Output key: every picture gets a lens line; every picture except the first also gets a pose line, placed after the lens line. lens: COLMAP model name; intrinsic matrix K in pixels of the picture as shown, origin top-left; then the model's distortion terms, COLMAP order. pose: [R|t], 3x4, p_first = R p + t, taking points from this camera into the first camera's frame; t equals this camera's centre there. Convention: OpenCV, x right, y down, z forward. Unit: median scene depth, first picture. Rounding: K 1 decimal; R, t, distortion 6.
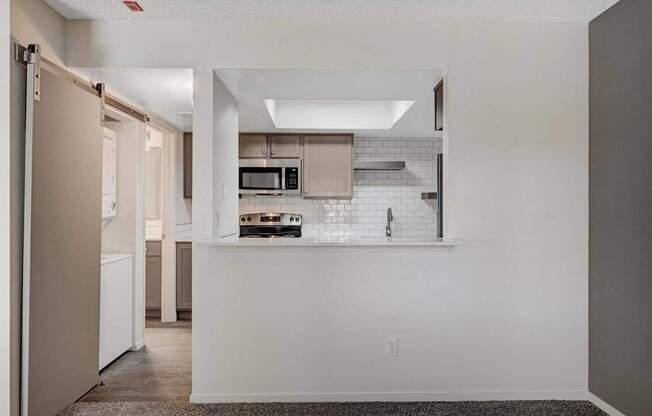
lens RADIAL K [[436.0, 0, 323.5], [0, 436.0, 211.6], [0, 0, 1]] dist [0.027359, 0.001596]
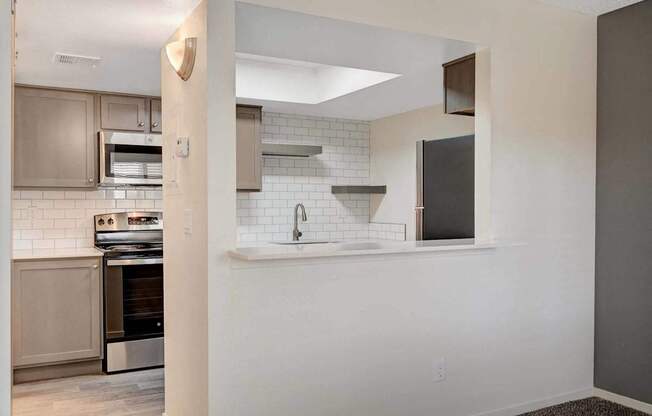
lens RADIAL K [[585.3, 0, 327.6], [0, 585.3, 207.7], [0, 0, 1]] dist [0.018048, -0.008356]
pose [[0.886100, -0.003029, 0.463484, -0.300004], [0.000950, 0.999988, 0.004719, -0.007630], [-0.463493, -0.003742, 0.886093, 0.044204]]
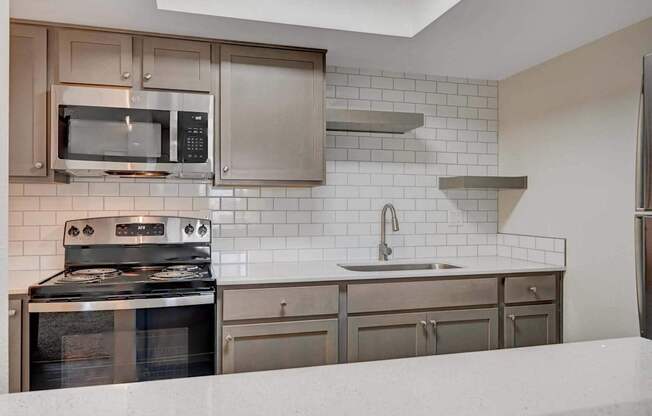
lens RADIAL K [[471.8, 0, 324.8], [0, 471.8, 206.4], [0, 0, 1]] dist [-0.003463, -0.000936]
pose [[0.967474, 0.002127, 0.252961, -0.062418], [-0.001911, 0.999998, -0.001100, -0.006575], [-0.252963, 0.000580, 0.967476, 0.496960]]
